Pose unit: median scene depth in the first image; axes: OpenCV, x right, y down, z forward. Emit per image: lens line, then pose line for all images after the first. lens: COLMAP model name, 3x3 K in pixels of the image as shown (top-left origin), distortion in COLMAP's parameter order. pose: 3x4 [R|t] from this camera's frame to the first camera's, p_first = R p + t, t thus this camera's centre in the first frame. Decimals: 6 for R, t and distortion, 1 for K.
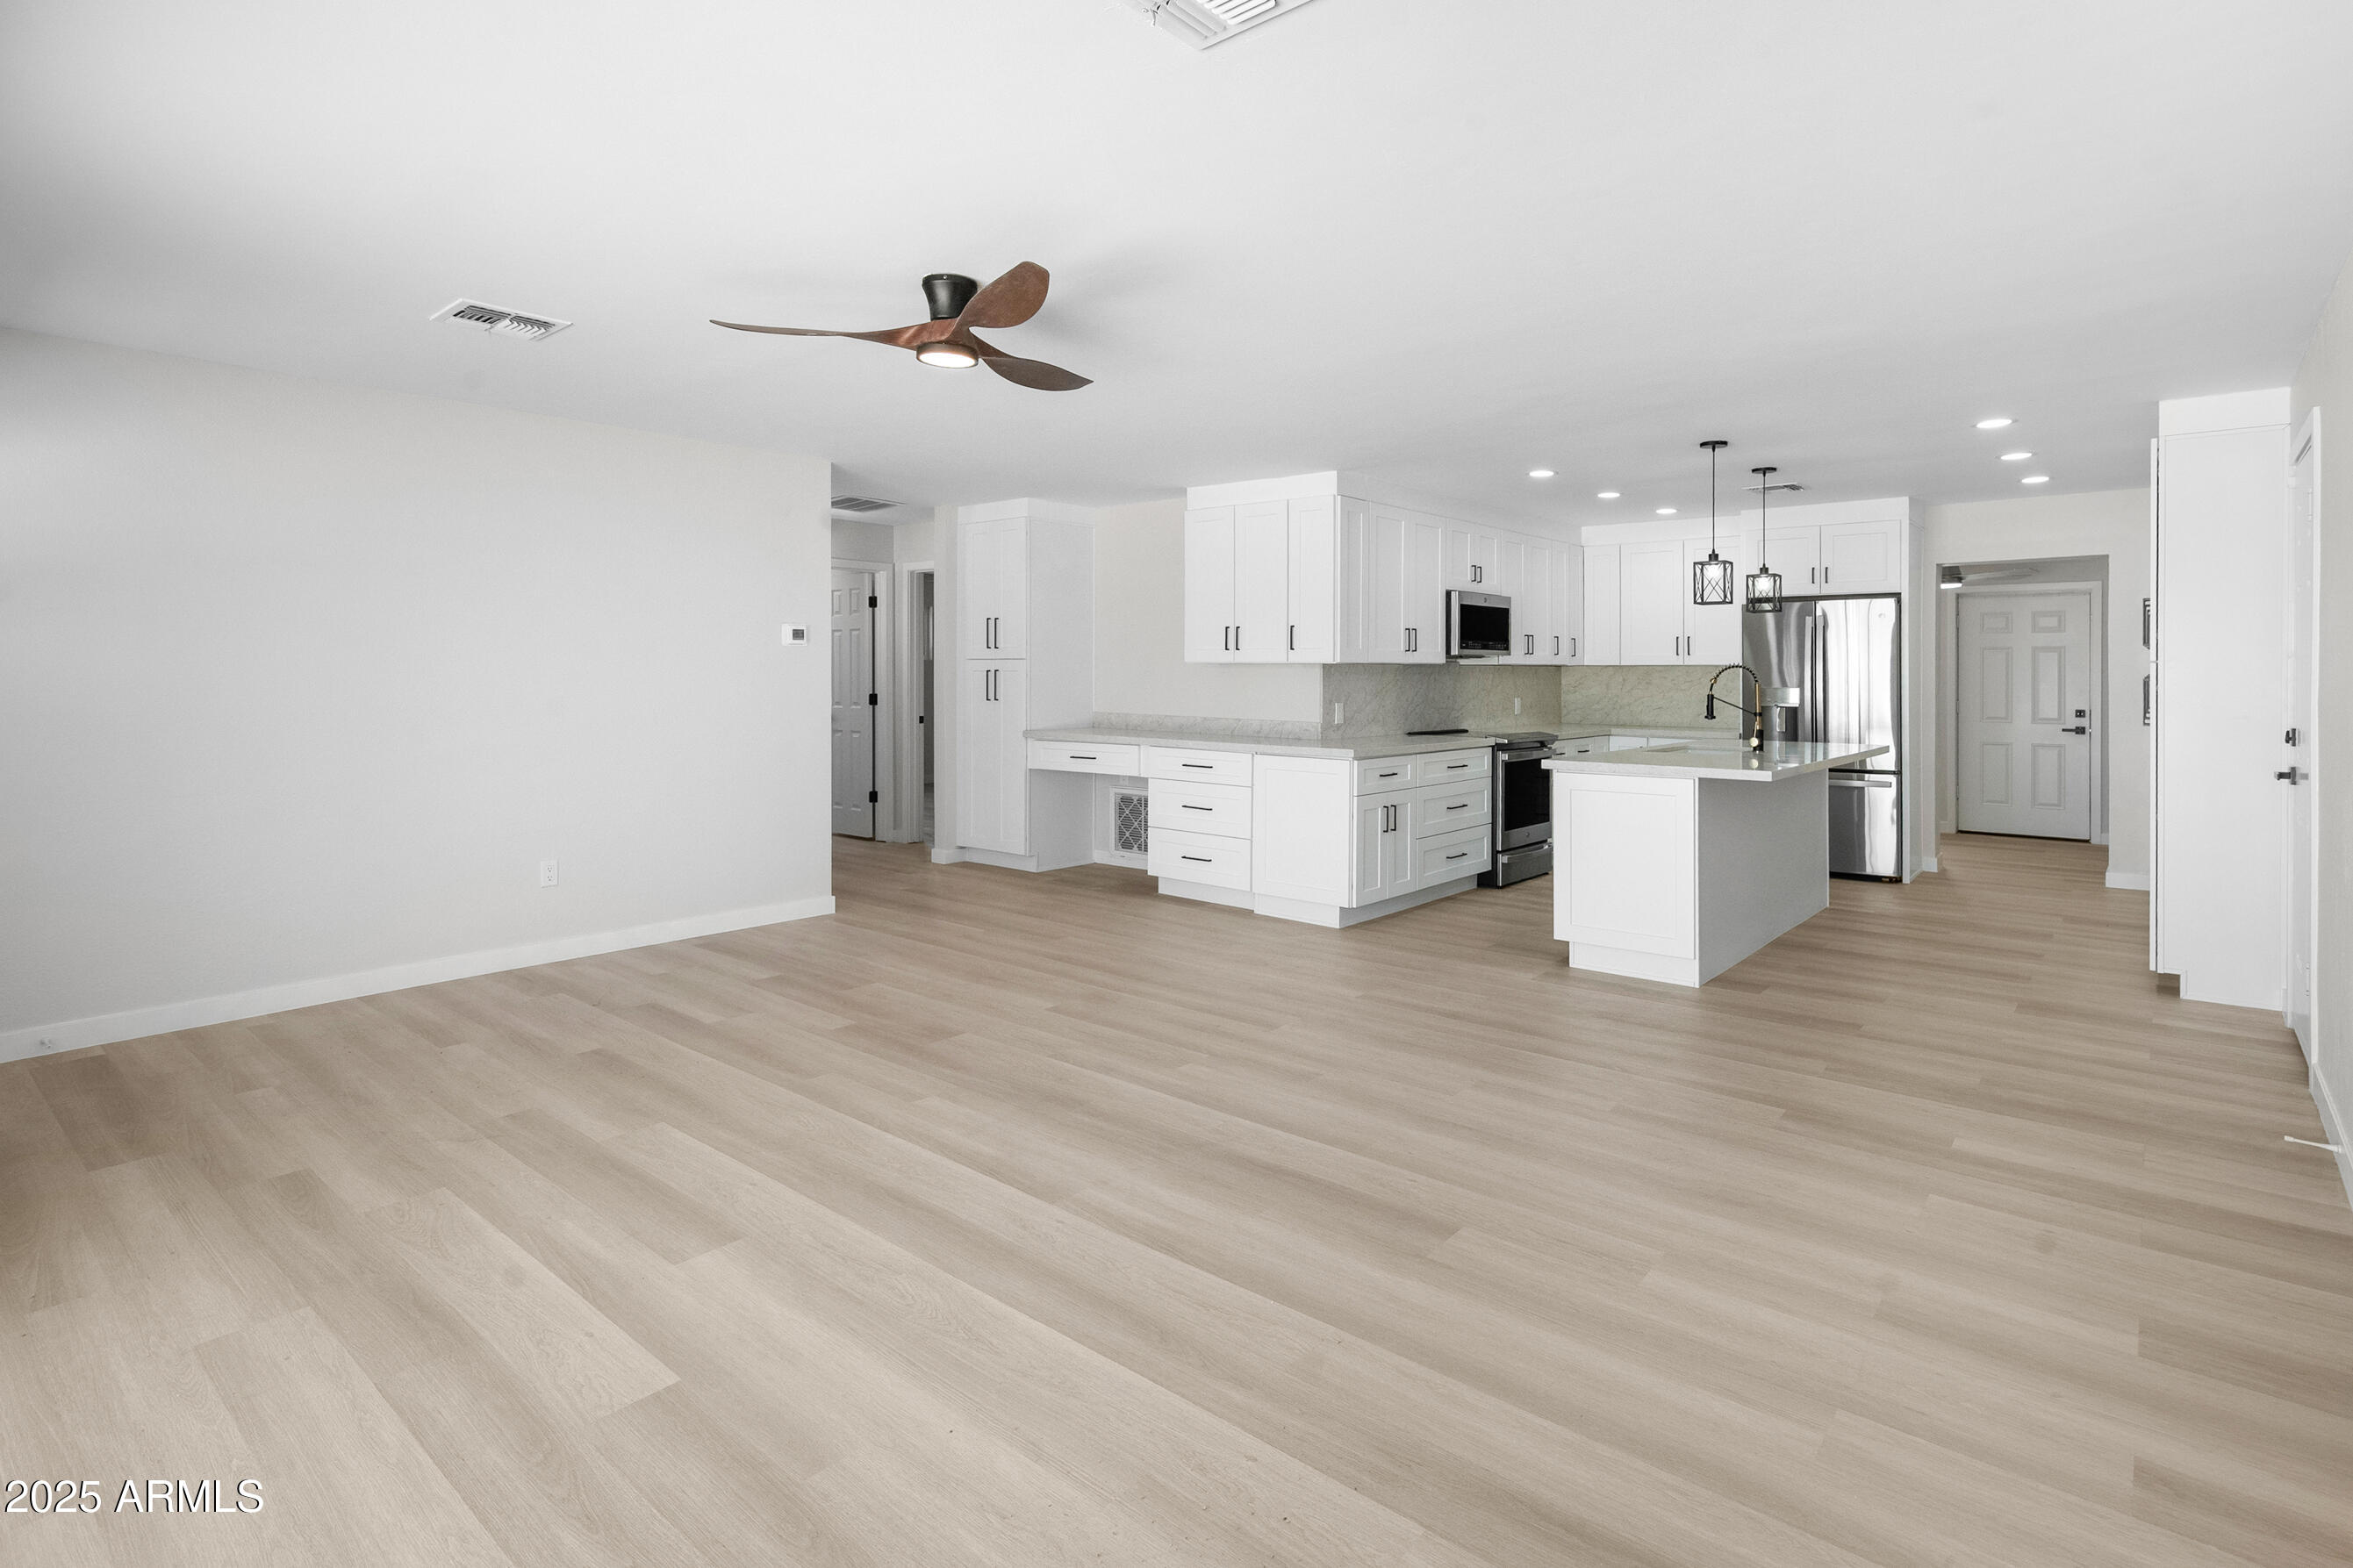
lens RADIAL K [[1179.6, 0, 1213.5], [0, 1179.6, 676.3], [0, 0, 1]] dist [-0.014535, 0.004396]
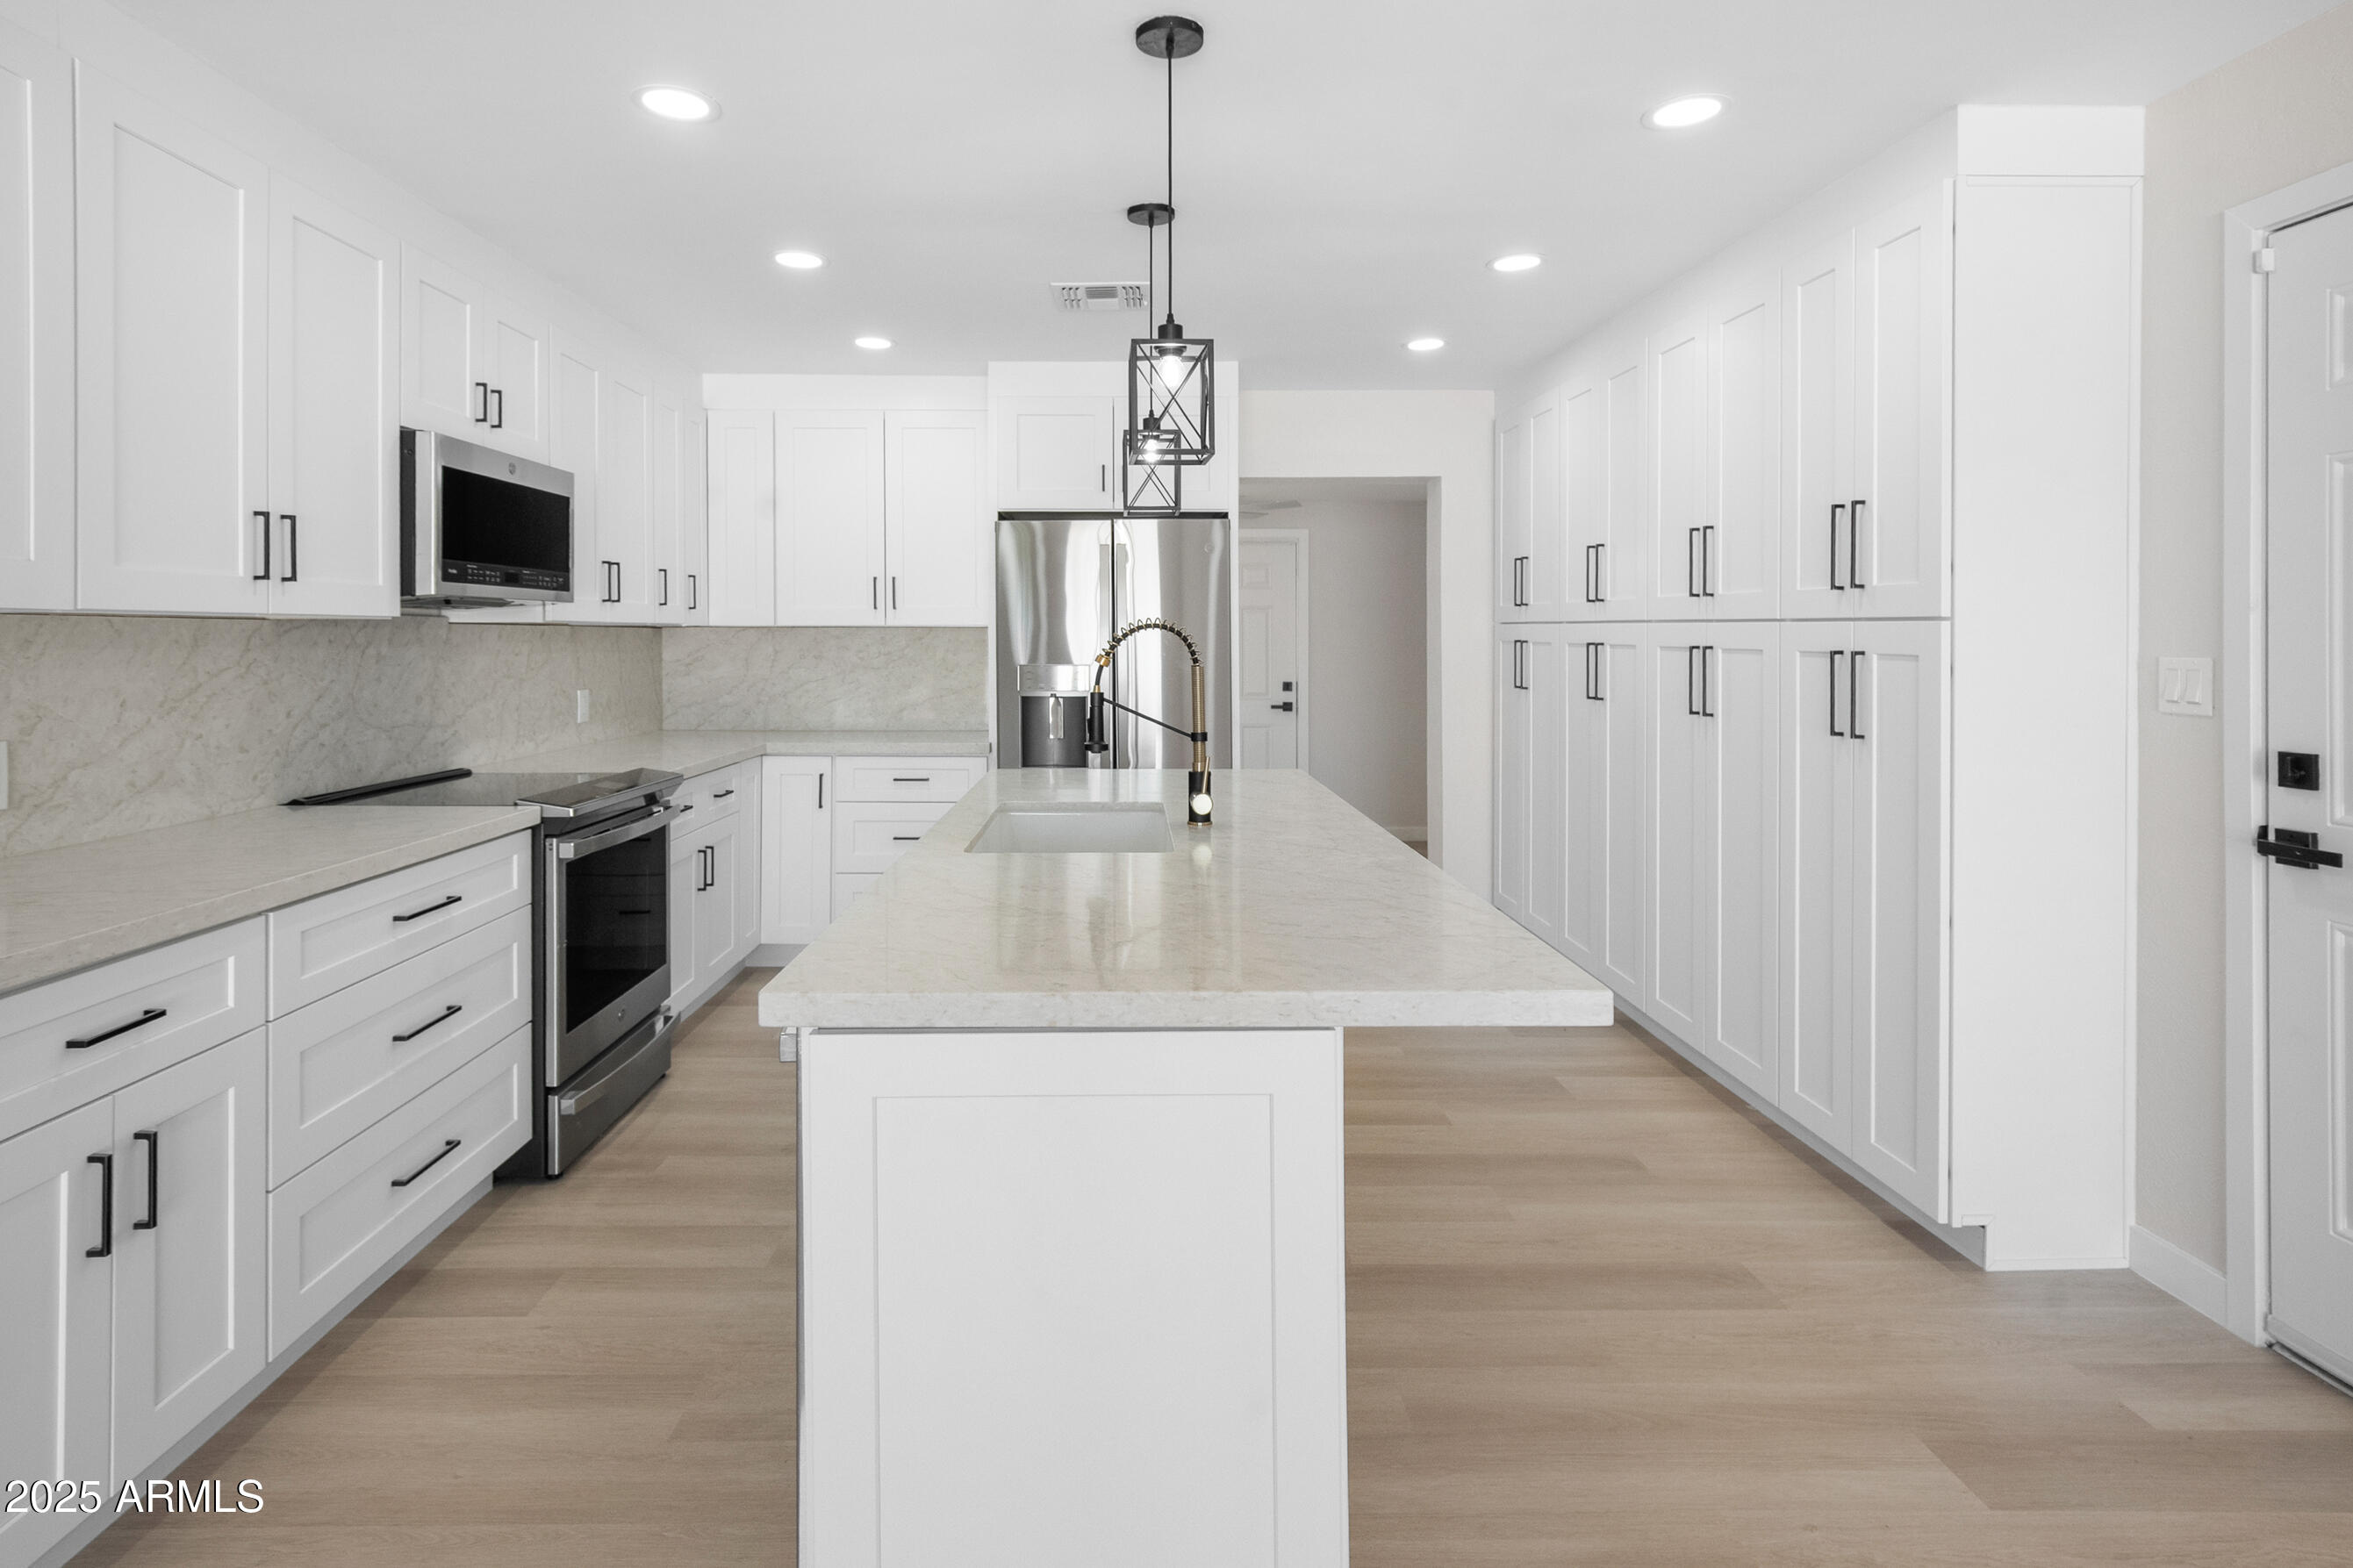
lens RADIAL K [[1179.6, 0, 1134.4], [0, 1179.6, 644.7], [0, 0, 1]] dist [-0.014535, 0.004396]
pose [[0.757779, -0.004937, 0.652493, 0.129821], [0.003010, 0.999987, 0.004070, -0.002805], [-0.652504, -0.001120, 0.757784, 0.558555]]
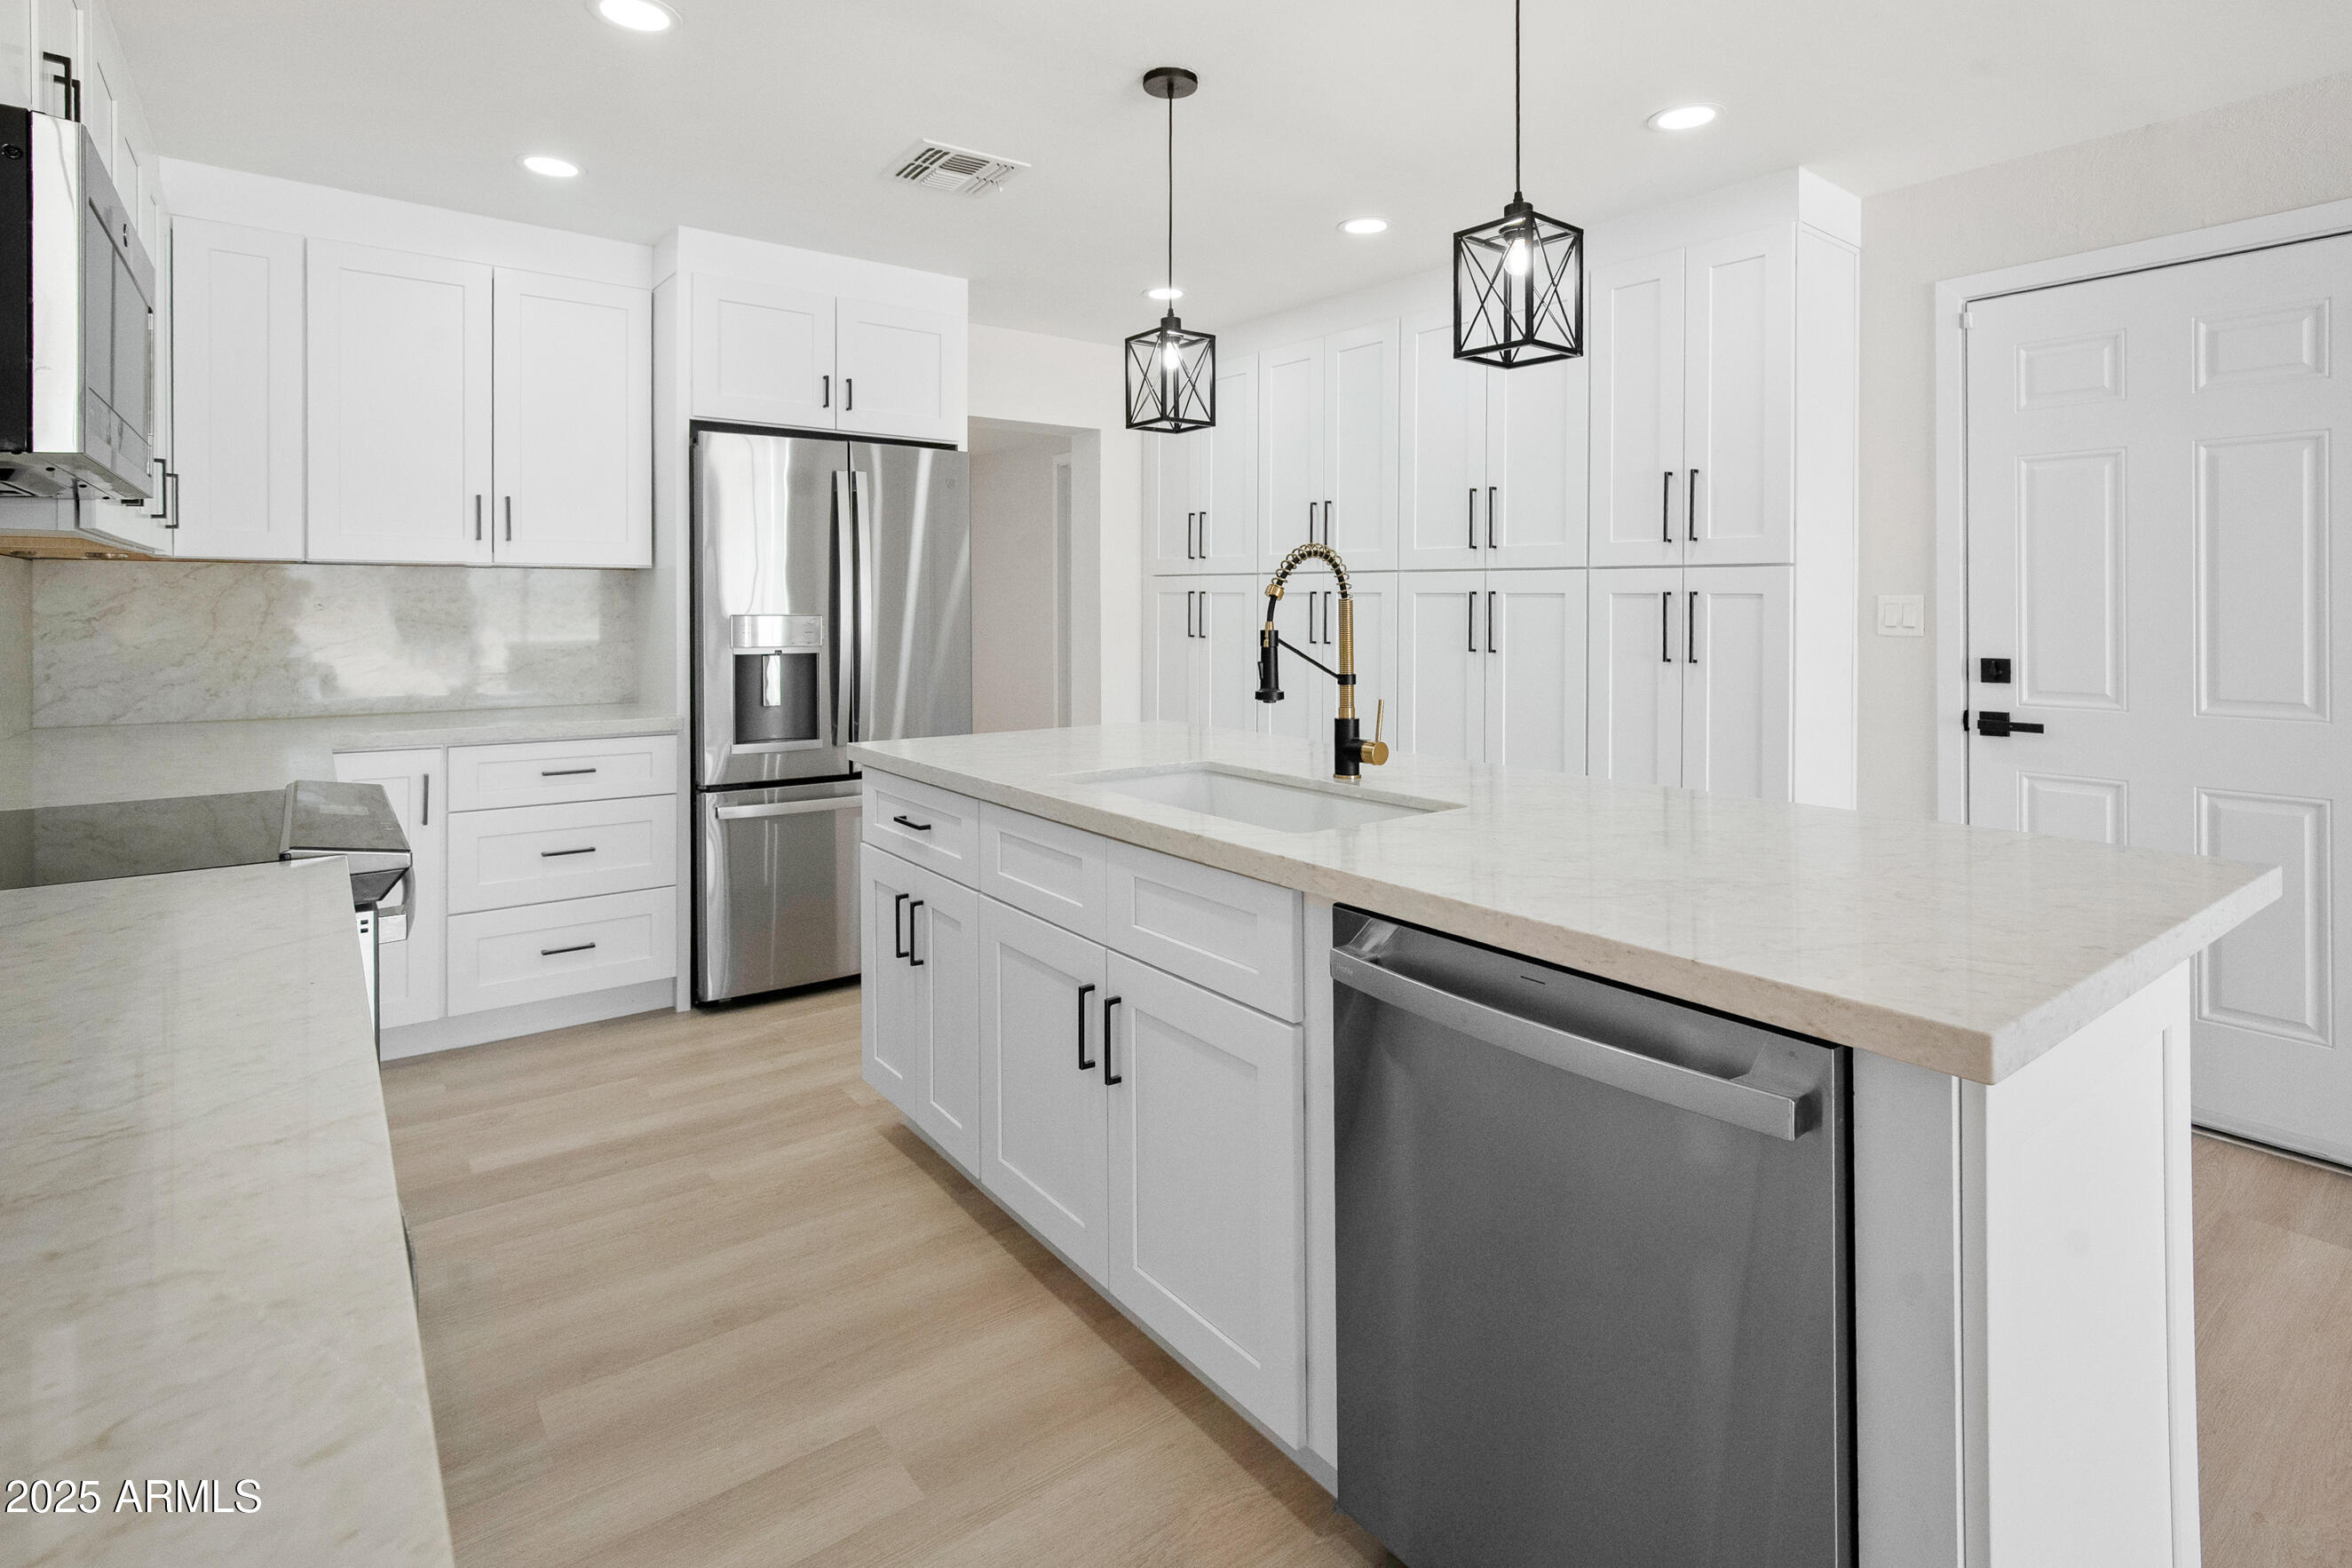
lens RADIAL K [[1113.1, 0, 1180.6], [0, 1113.1, 616.8], [0, 0, 1]] dist [-0.004051, -0.000540]
pose [[0.223210, -0.010385, 0.974715, 0.075168], [0.000973, 0.999945, 0.010431, 0.006397], [-0.974770, -0.001379, 0.223208, 0.789166]]
